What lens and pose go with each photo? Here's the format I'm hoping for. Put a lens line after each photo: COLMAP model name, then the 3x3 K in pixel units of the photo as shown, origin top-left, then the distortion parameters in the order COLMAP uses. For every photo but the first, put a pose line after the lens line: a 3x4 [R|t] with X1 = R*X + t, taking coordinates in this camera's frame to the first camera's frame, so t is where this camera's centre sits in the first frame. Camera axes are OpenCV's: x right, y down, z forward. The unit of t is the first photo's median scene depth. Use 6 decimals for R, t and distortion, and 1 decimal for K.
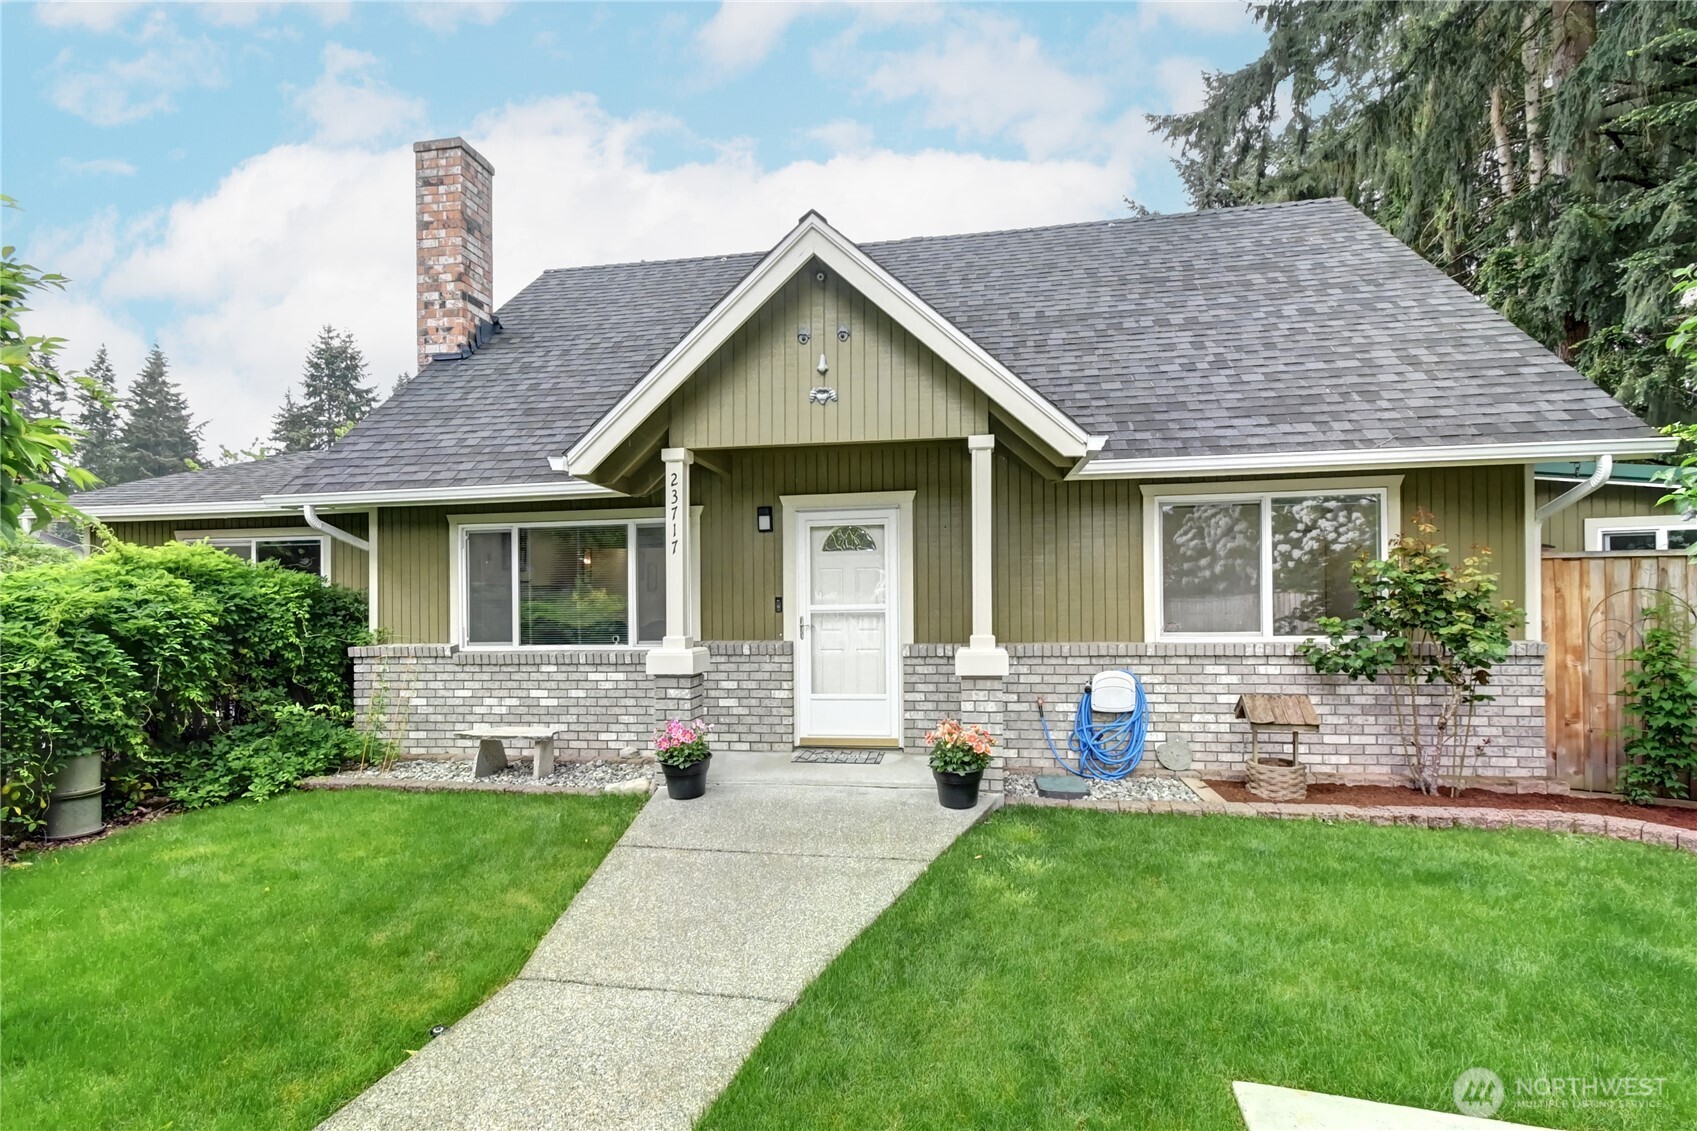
lens RADIAL K [[764.4, 0, 856.9], [0, 764.4, 531.8], [0, 0, 1]] dist [0.016545, -0.009442]
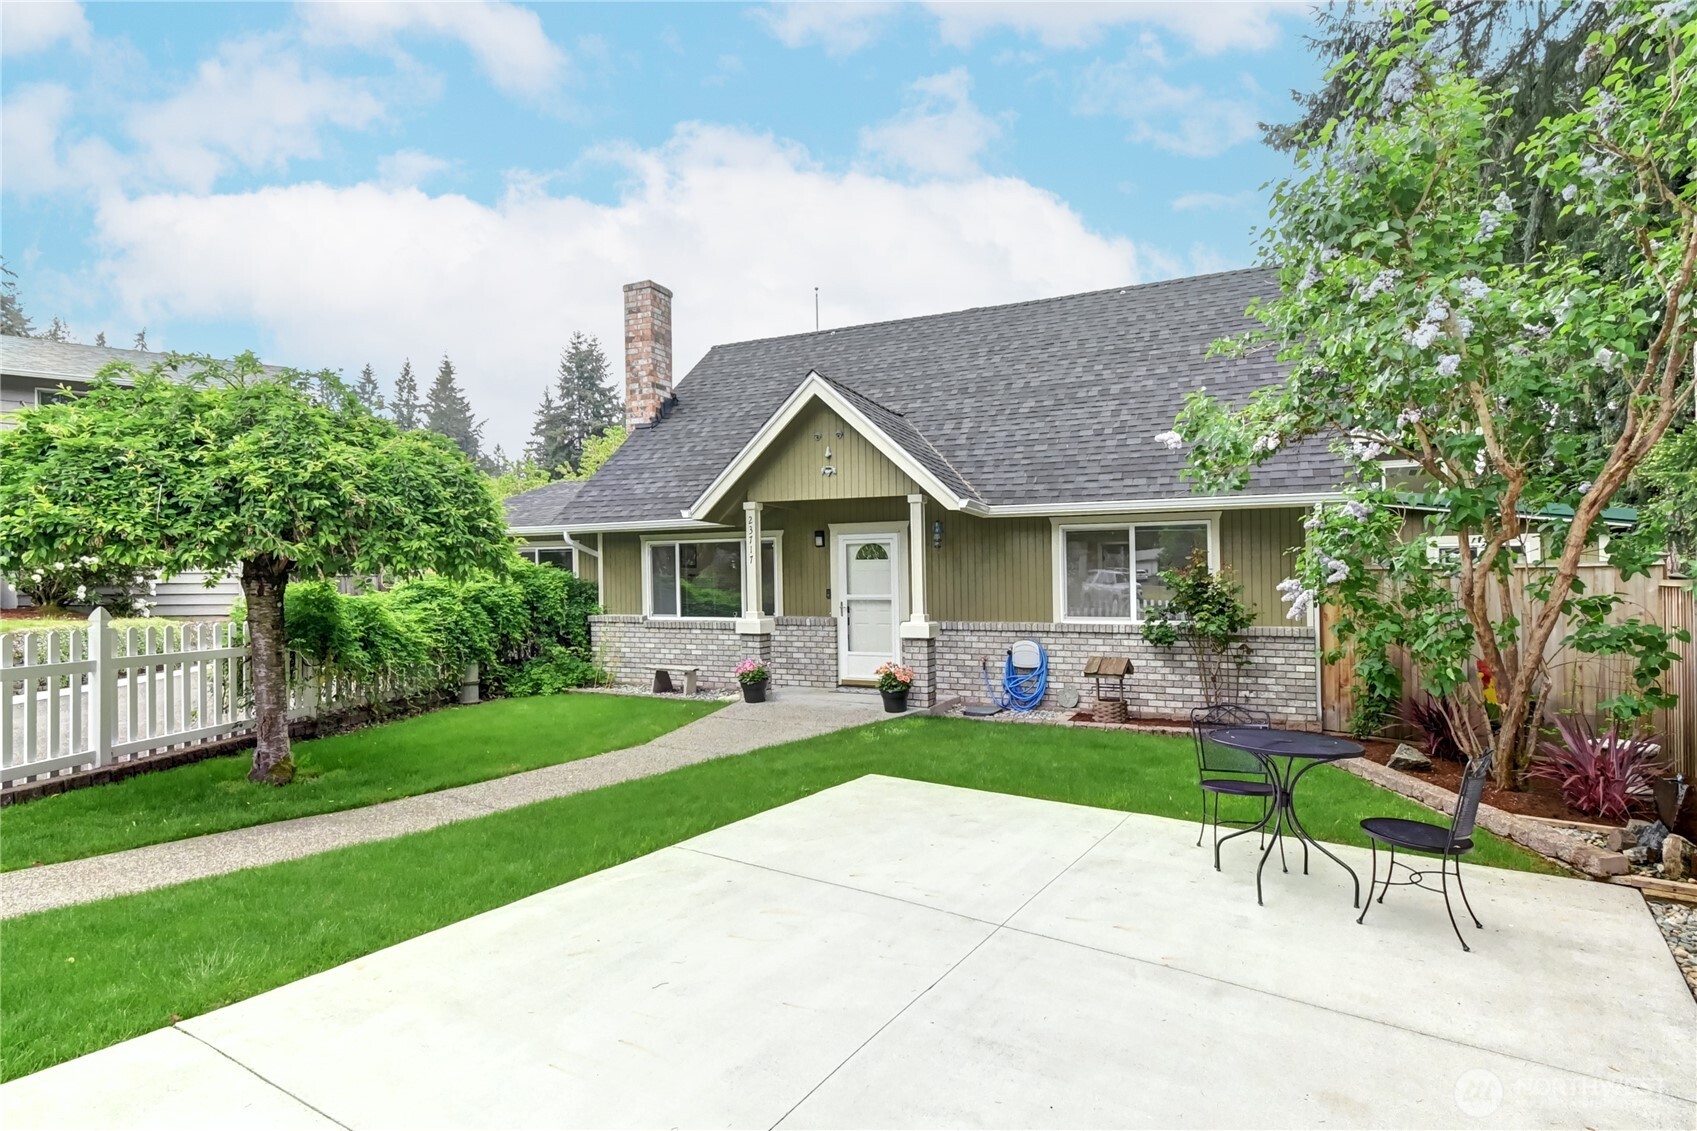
lens RADIAL K [[749.0, 0, 840.8], [0, 749.0, 525.7], [0, 0, 1]] dist [0.003065, 0.000170]
pose [[0.965000, -0.009430, -0.262082, 0.329463], [0.011368, 0.999918, 0.005877, -0.053244], [0.262005, -0.008650, 0.965028, -0.471700]]
